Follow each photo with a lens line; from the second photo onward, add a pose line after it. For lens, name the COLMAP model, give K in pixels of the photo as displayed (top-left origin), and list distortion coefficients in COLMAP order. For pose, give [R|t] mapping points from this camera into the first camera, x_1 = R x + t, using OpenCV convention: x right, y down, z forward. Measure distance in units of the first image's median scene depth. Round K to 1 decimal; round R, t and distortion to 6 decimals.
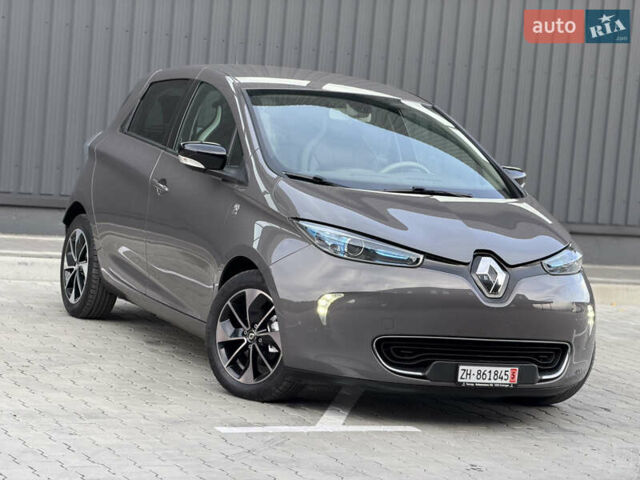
lens RADIAL K [[1911.8, 0, 320.0], [0, 1911.8, 240.0], [0, 0, 1]] dist [0.145919, 0.685683]
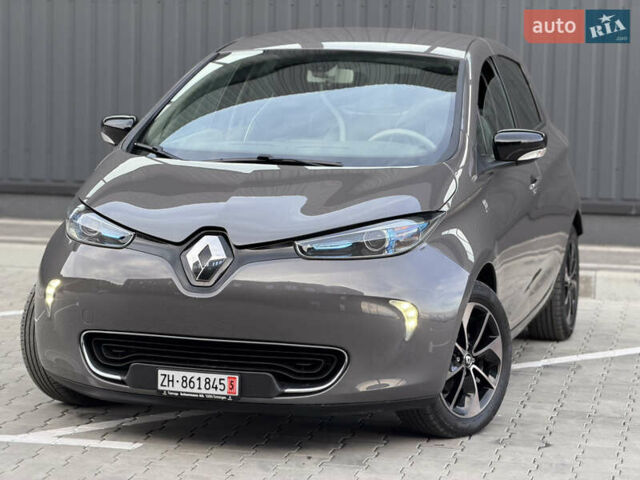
lens RADIAL K [[1911.8, 0, 320.0], [0, 1911.8, 240.0], [0, 0, 1]] dist [0.145919, 0.685683]
pose [[0.761990, -0.009614, -0.647518, 0.638804], [-0.005317, 0.999763, -0.021101, 0.027361], [0.647567, 0.019521, 0.761758, 0.422358]]
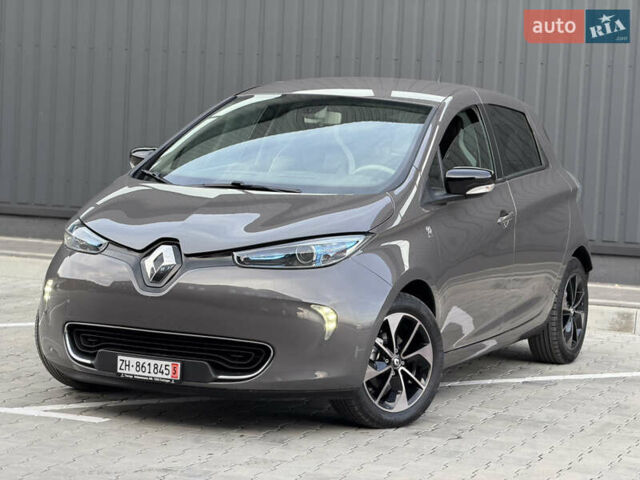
lens RADIAL K [[1911.8, 0, 320.0], [0, 1911.8, 240.0], [0, 0, 1]] dist [0.145919, 0.685683]
pose [[0.658405, -0.006224, -0.752638, 0.854286], [-0.044885, 0.997861, -0.047518, 0.048172], [0.751325, 0.065068, 0.656717, 0.432866]]
